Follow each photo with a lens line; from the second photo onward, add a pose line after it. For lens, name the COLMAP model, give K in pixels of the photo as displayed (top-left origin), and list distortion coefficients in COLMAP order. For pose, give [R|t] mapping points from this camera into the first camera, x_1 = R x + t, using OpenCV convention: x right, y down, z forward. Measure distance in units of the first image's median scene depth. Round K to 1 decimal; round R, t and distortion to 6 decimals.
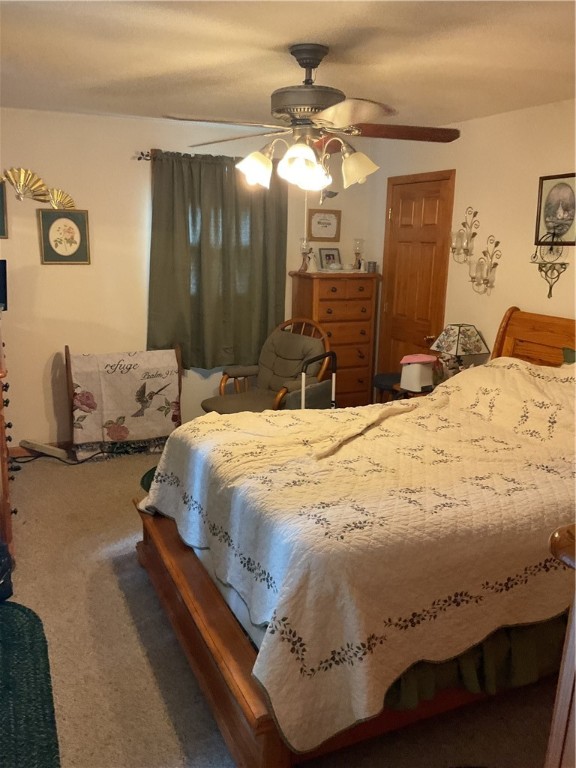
lens RADIAL K [[623.3, 0, 285.9], [0, 623.3, 381.8], [0, 0, 1]] dist [0.066012, -0.137805]
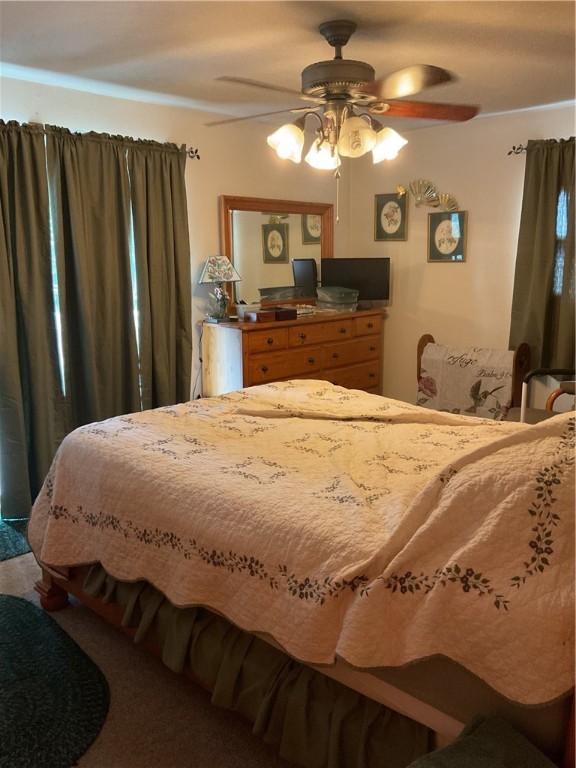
lens RADIAL K [[623.3, 0, 285.9], [0, 623.3, 381.8], [0, 0, 1]] dist [0.066012, -0.137805]
pose [[0.398103, 0.152575, -0.904563, 0.567436], [-0.202523, 0.976359, 0.075553, -0.008682], [0.894706, 0.153117, 0.419591, 0.324017]]
